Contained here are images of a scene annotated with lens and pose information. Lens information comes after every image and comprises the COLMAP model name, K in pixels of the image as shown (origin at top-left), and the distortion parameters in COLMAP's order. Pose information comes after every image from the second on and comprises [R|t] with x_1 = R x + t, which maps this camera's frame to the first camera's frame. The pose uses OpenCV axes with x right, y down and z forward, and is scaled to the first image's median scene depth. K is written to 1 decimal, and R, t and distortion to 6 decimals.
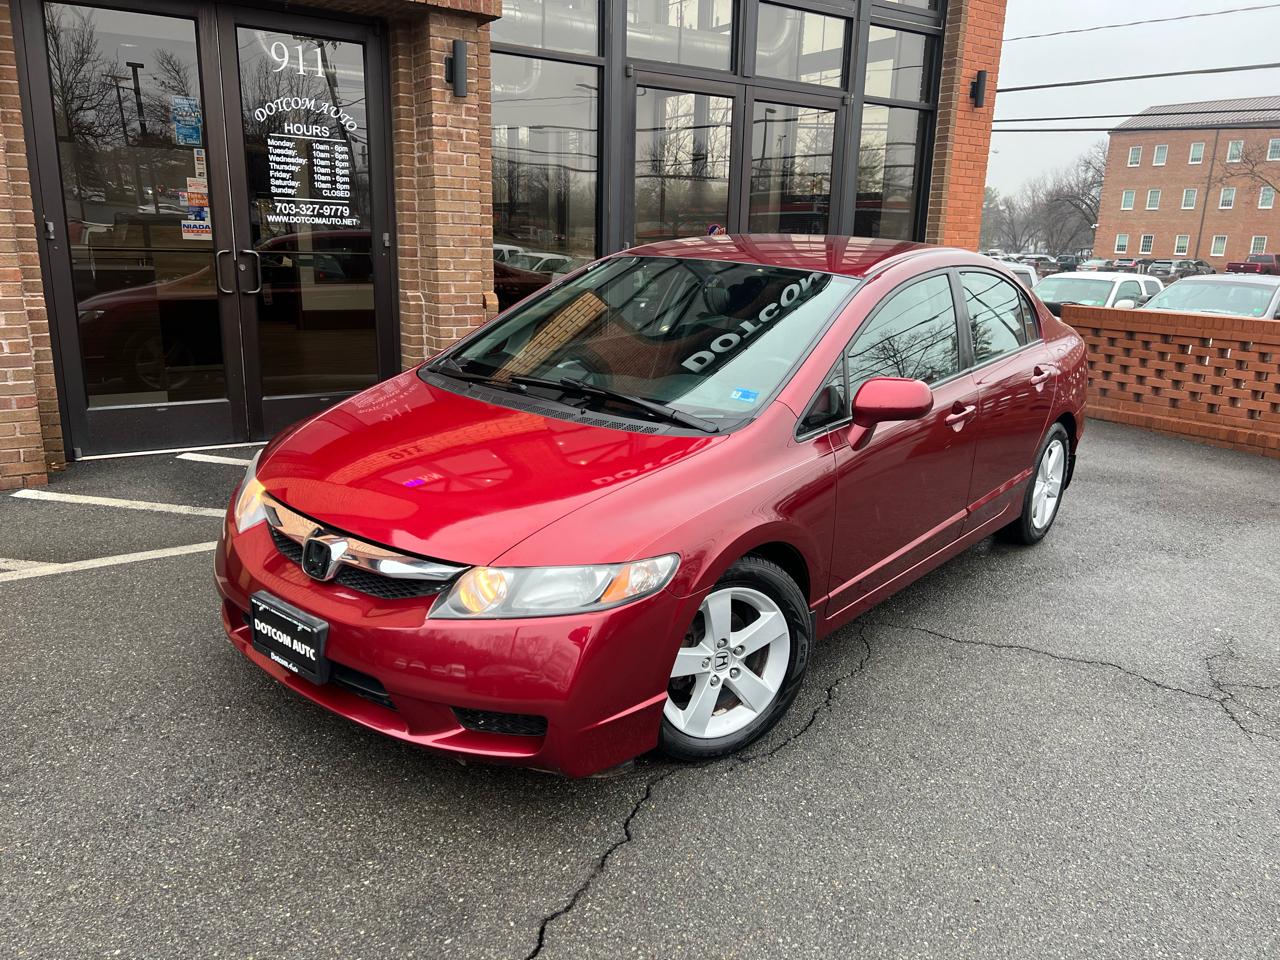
lens RADIAL K [[958.4, 0, 633.8], [0, 958.4, 487.4], [0, 0, 1]] dist [0.053108, -0.055872]
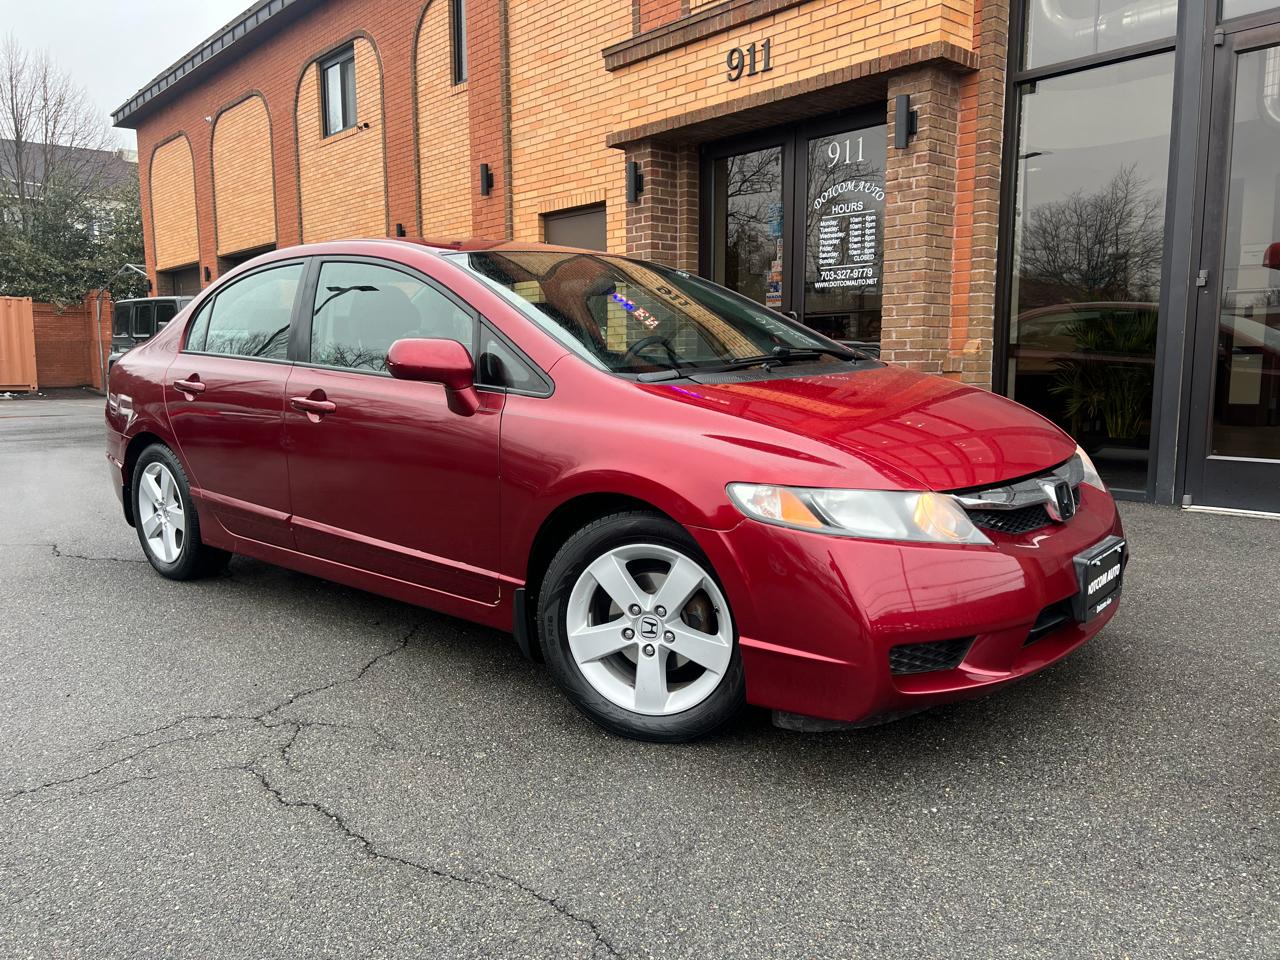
lens RADIAL K [[958.4, 0, 634.6], [0, 958.4, 481.7], [0, 0, 1]] dist [0.053108, -0.055872]
pose [[0.126278, 0.098174, -0.987125, 0.831548], [-0.243117, 0.967806, 0.065152, -0.060484], [0.961742, 0.231760, 0.146080, 0.662370]]
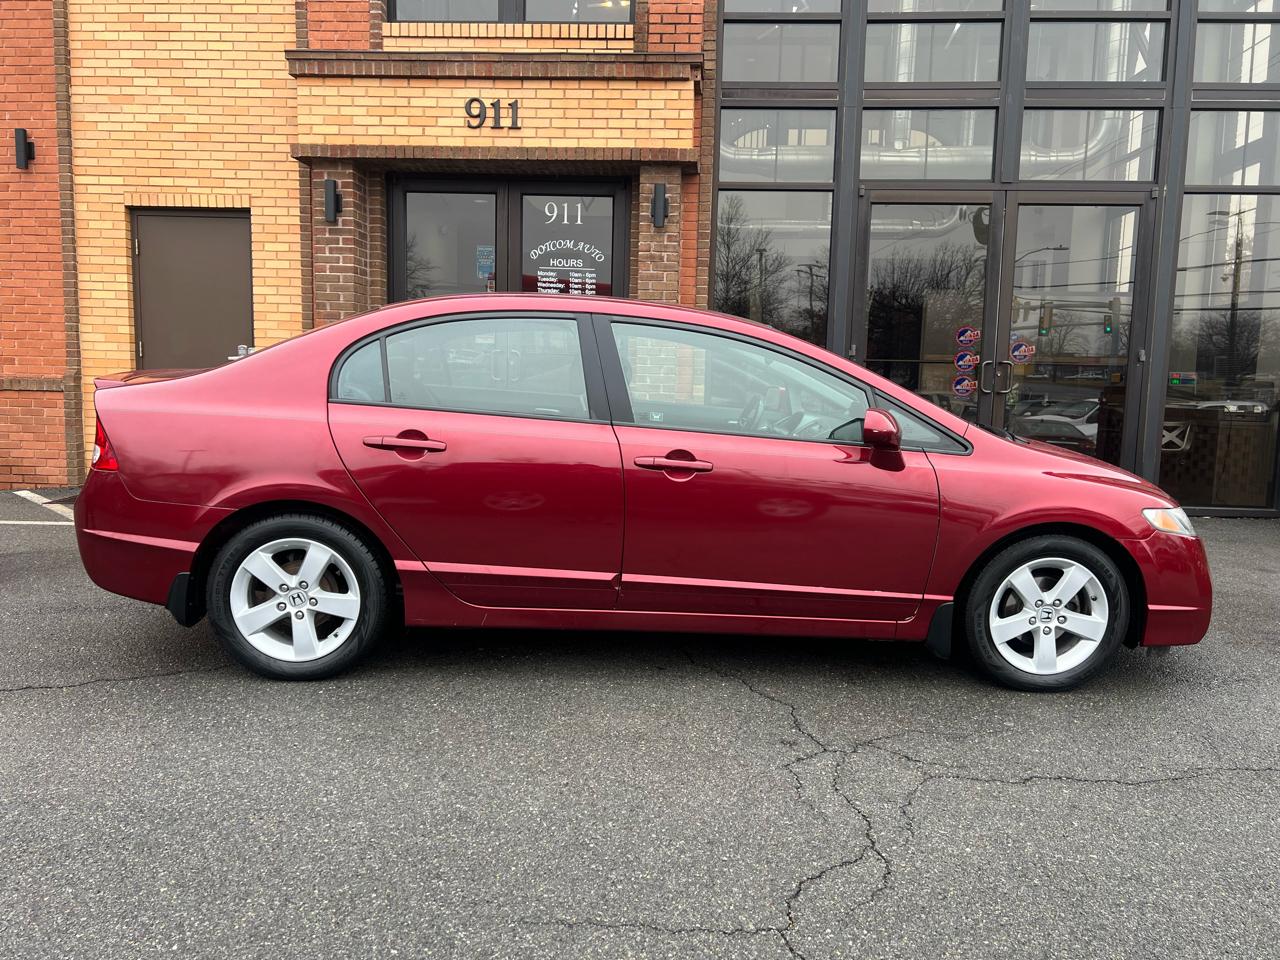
lens RADIAL K [[958.4, 0, 642.5], [0, 958.4, 486.1], [0, 0, 1]] dist [0.053108, -0.055872]
pose [[0.787321, 0.063928, -0.613220, 0.587022], [-0.161501, 0.981265, -0.105057, 0.057304], [0.595015, 0.181749, 0.782895, 0.077540]]
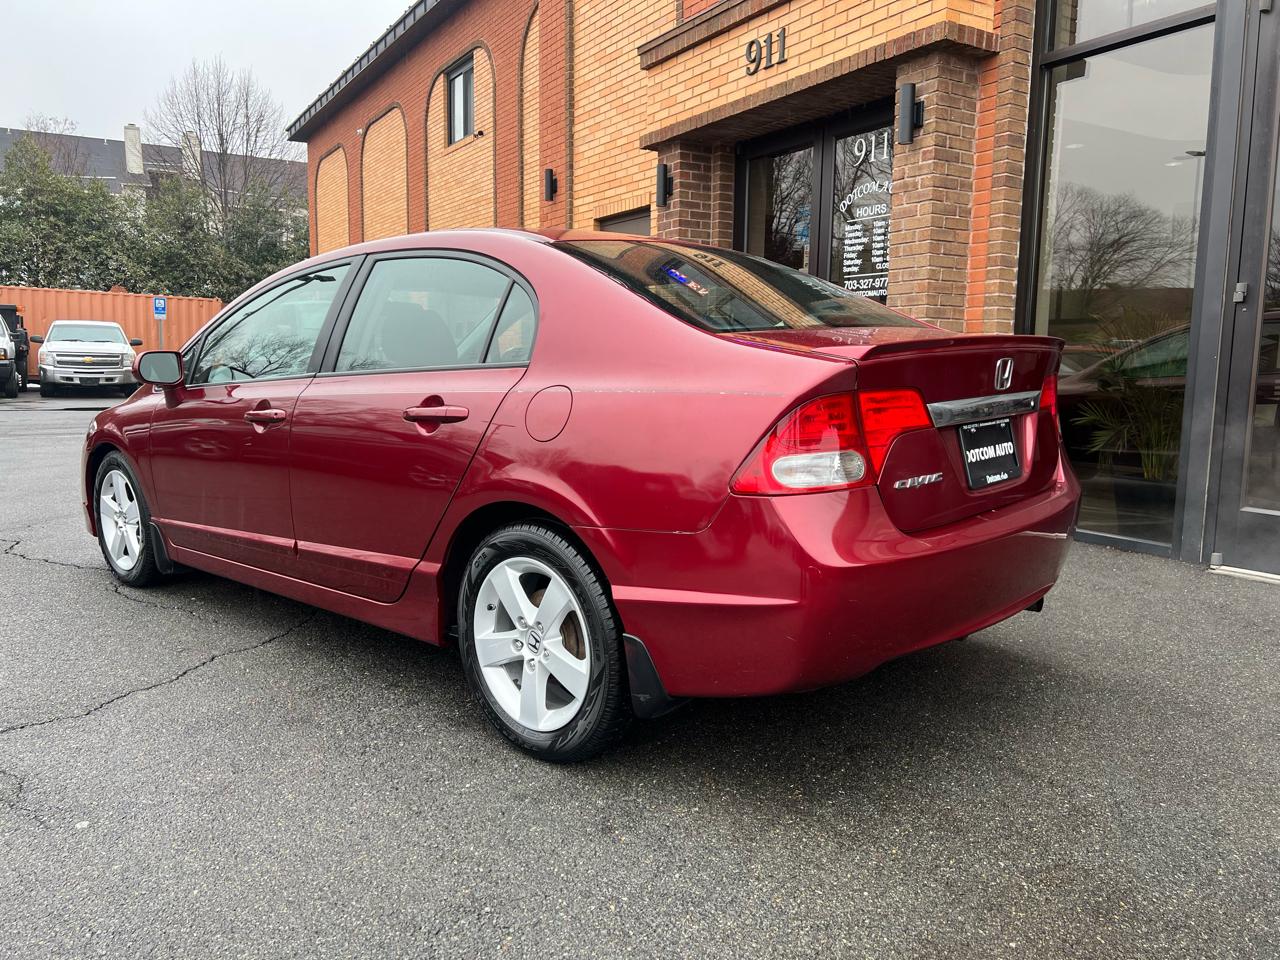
lens RADIAL K [[958.4, 0, 638.2], [0, 958.4, 478.0], [0, 0, 1]] dist [0.053108, -0.055872]
pose [[-0.057927, 0.092901, -0.993989, 0.771213], [-0.267872, 0.957703, 0.105120, -0.130928], [0.961712, 0.272351, -0.030591, 0.873759]]
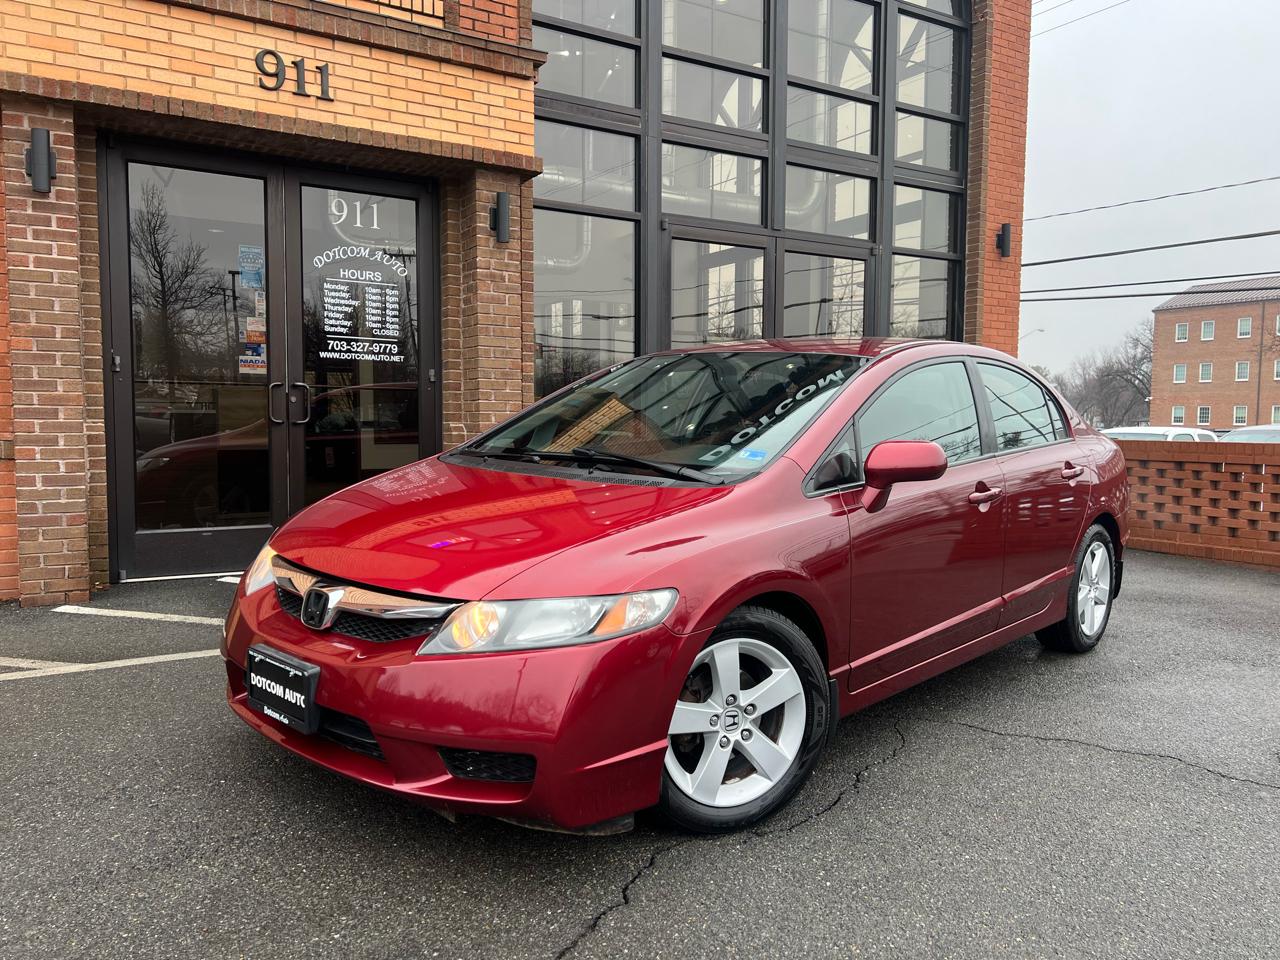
lens RADIAL K [[958.4, 0, 639.6], [0, 958.4, 484.7], [0, 0, 1]] dist [0.053108, -0.055872]
pose [[0.998397, -0.014365, -0.054737, 0.026667], [0.003848, 0.982238, -0.187599, 0.061660], [0.056460, 0.187088, 0.980719, 0.011011]]
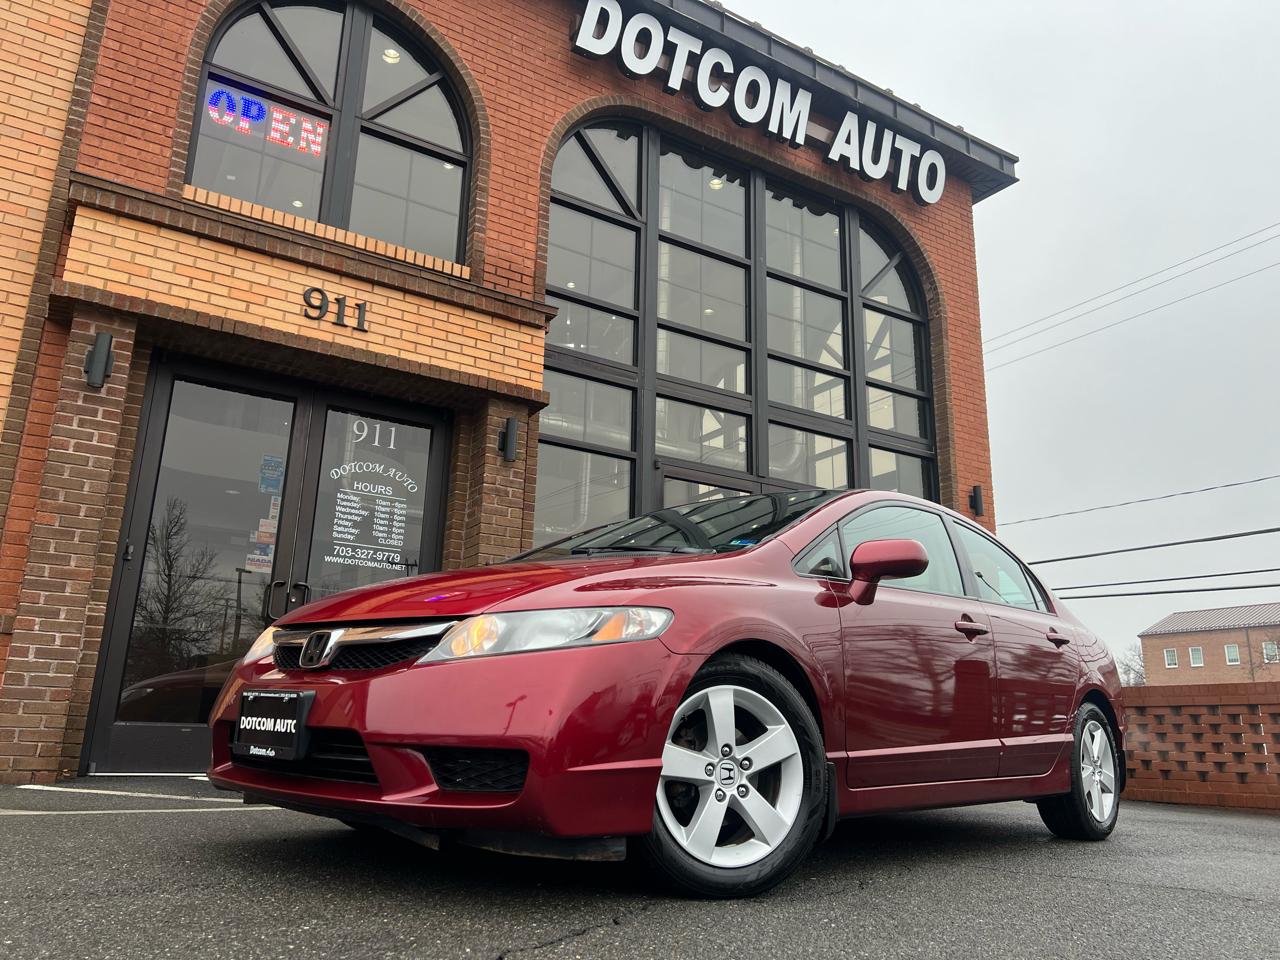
lens RADIAL K [[958.4, 0, 638.0], [0, 958.4, 479.4], [0, 0, 1]] dist [0.053108, -0.055872]
pose [[0.999047, -0.012485, -0.041818, 0.022790], [-0.010205, 0.864806, -0.502003, 0.190469], [0.042432, 0.501951, 0.863855, 0.026425]]
